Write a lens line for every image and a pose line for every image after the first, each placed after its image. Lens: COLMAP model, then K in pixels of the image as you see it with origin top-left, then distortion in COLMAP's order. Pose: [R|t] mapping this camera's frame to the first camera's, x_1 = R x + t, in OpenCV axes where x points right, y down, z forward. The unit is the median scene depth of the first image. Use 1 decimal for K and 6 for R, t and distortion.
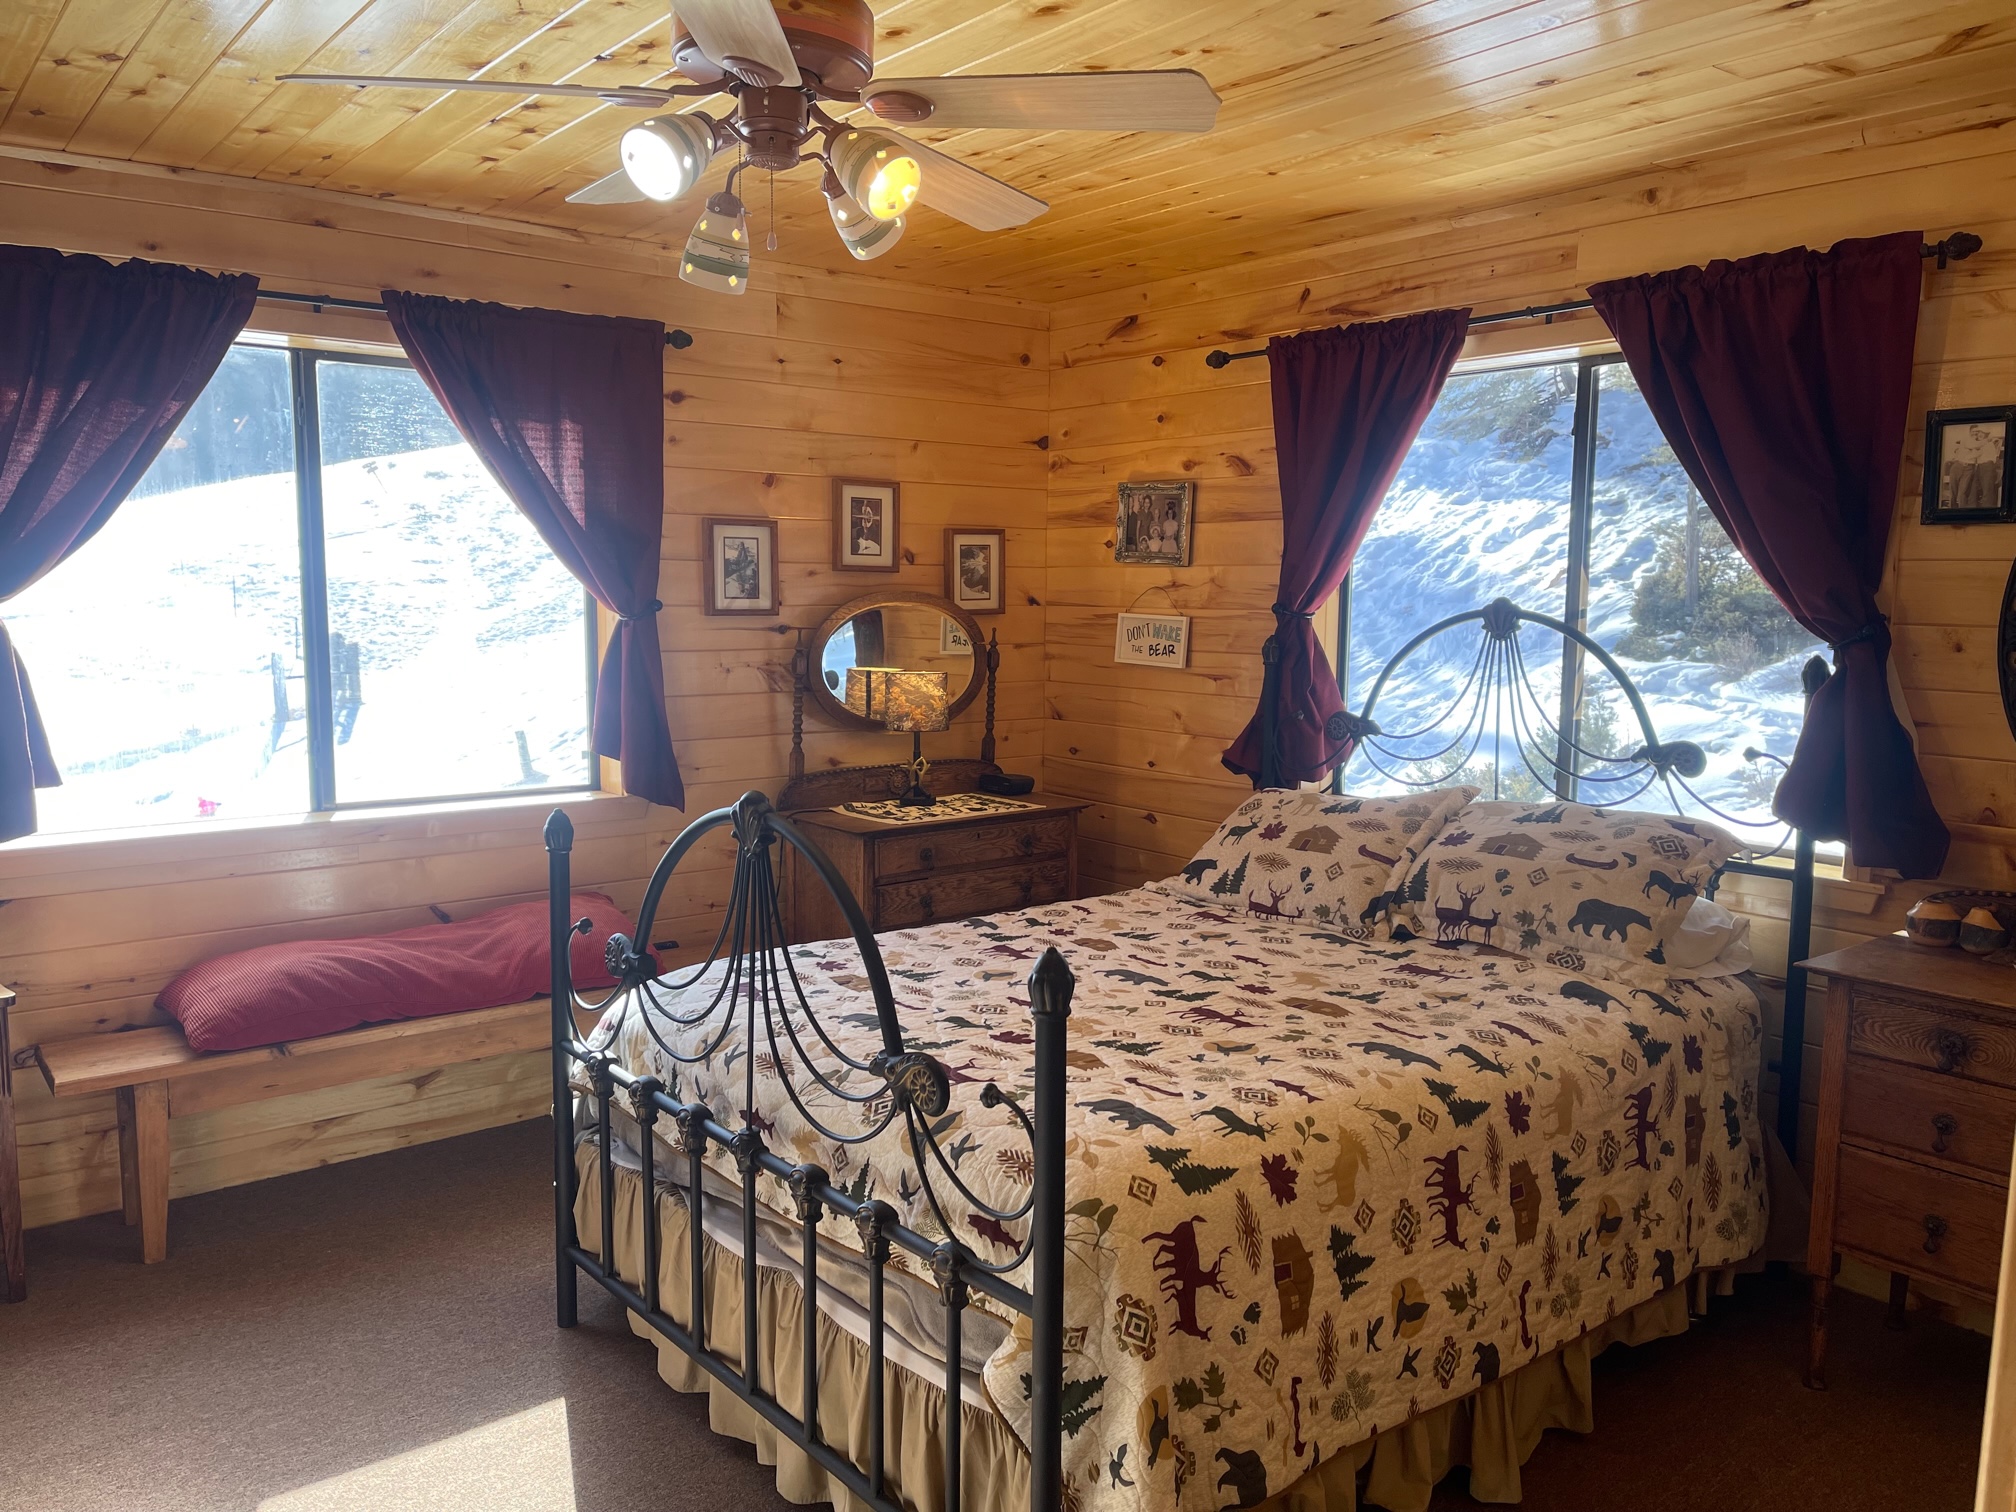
lens RADIAL K [[1520.3, 0, 1009.0], [0, 1520.3, 772.7], [0, 0, 1]] dist [0.076995, -0.098286]
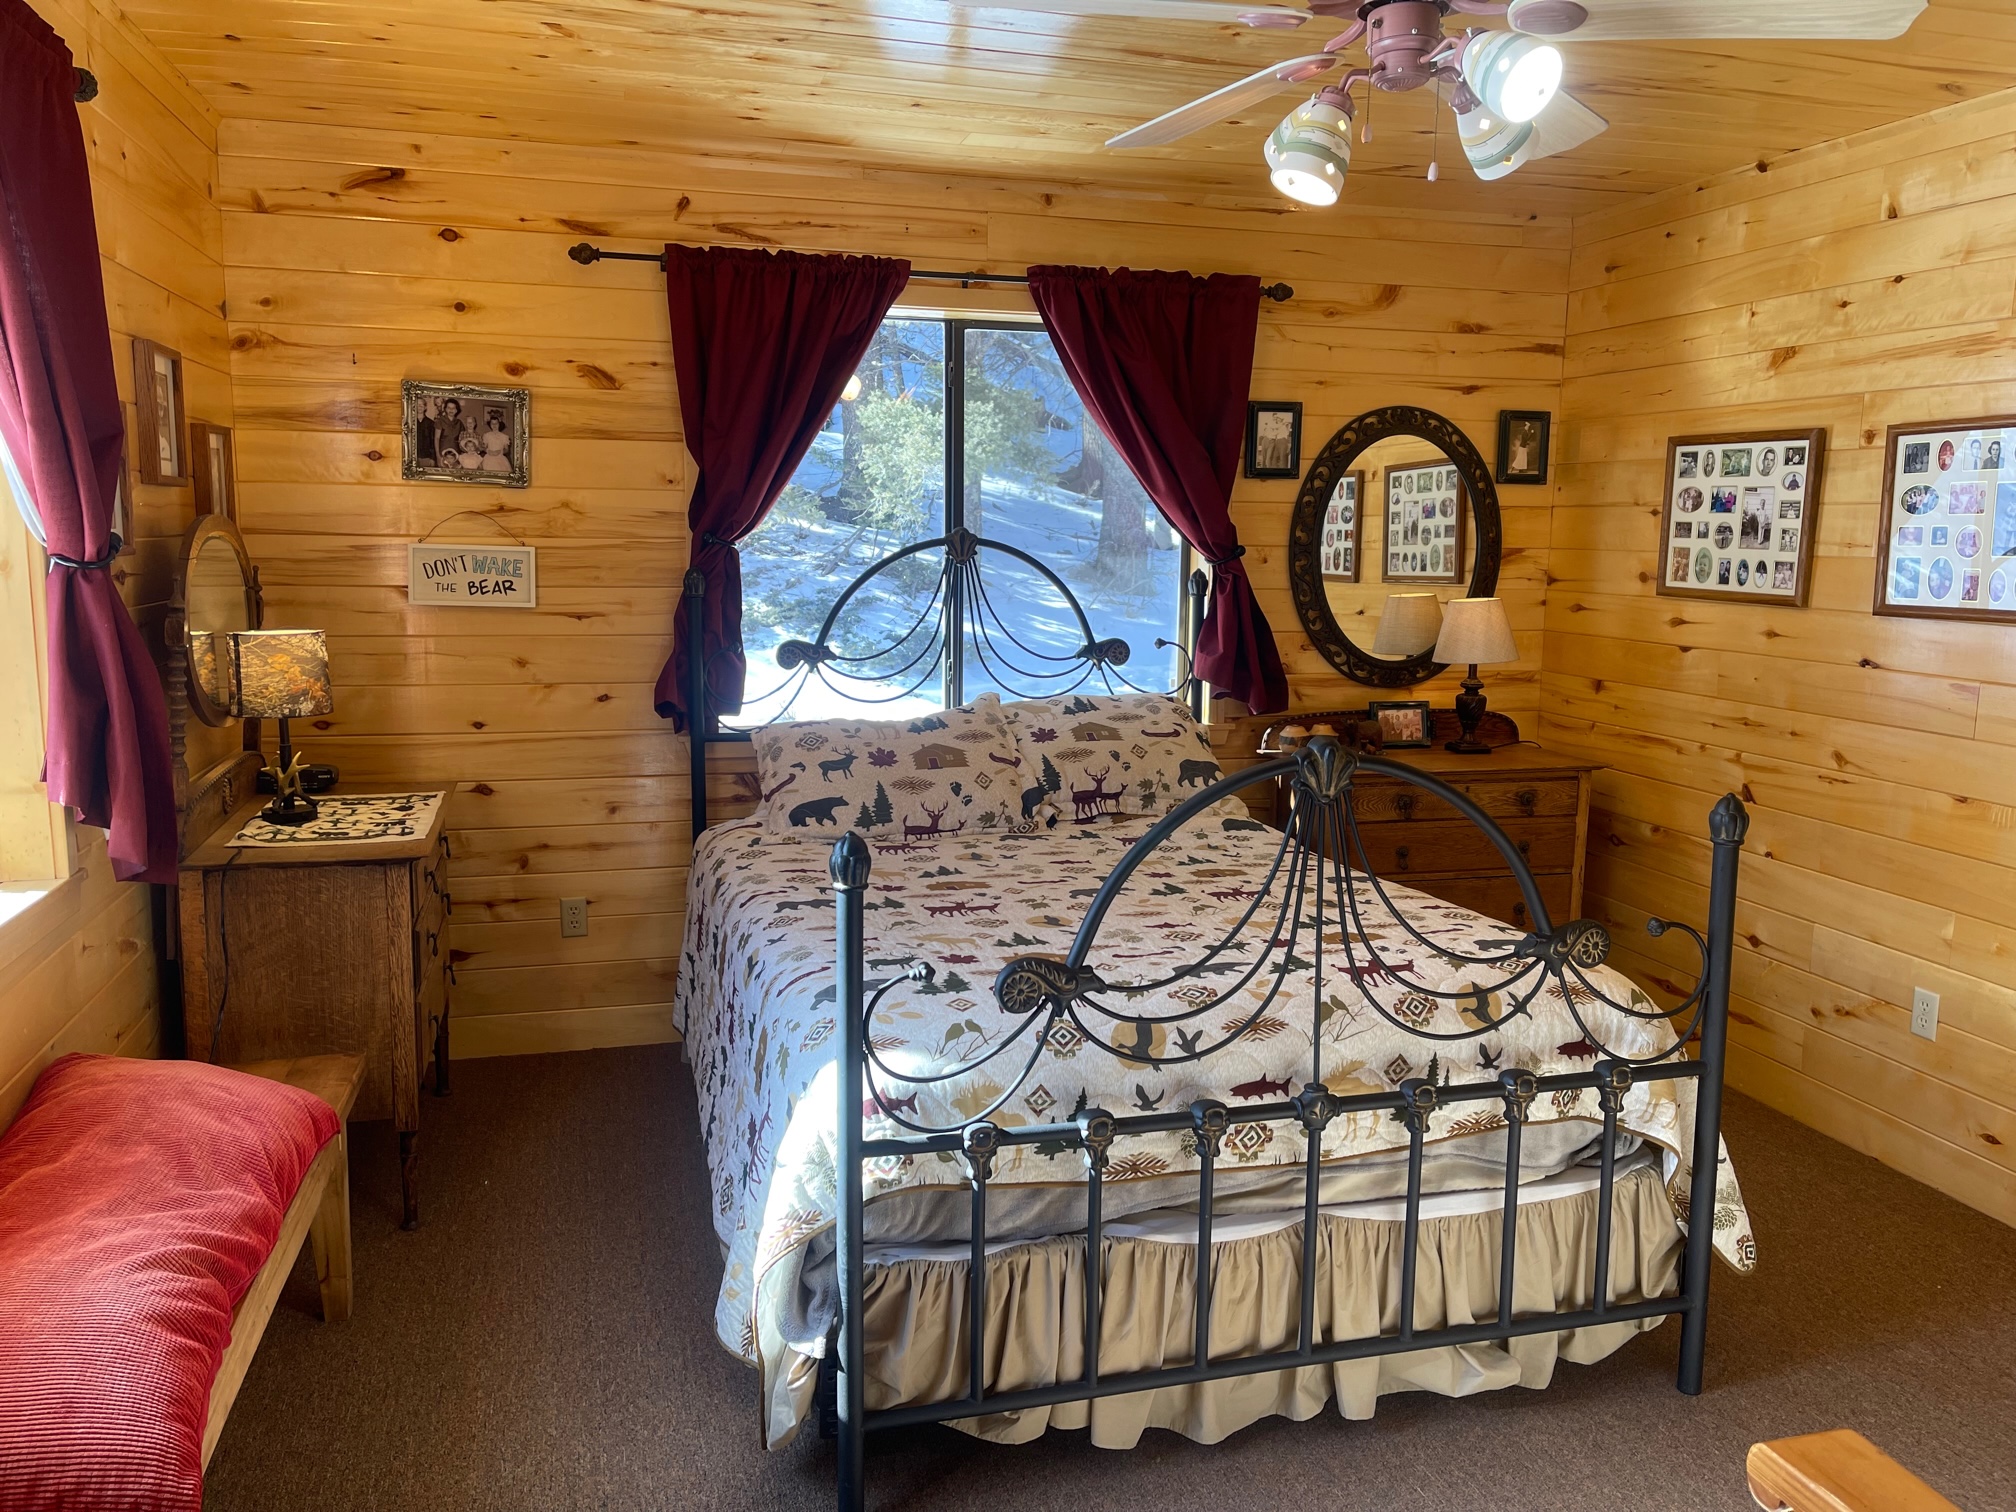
lens RADIAL K [[1520.3, 0, 1003.3], [0, 1520.3, 768.3], [0, 0, 1]] dist [0.076995, -0.098286]
pose [[0.405514, -0.147197, 0.902159, -0.766827], [0.103634, 0.987989, 0.114619, -0.067582], [-0.908195, 0.047015, 0.415898, 0.538267]]
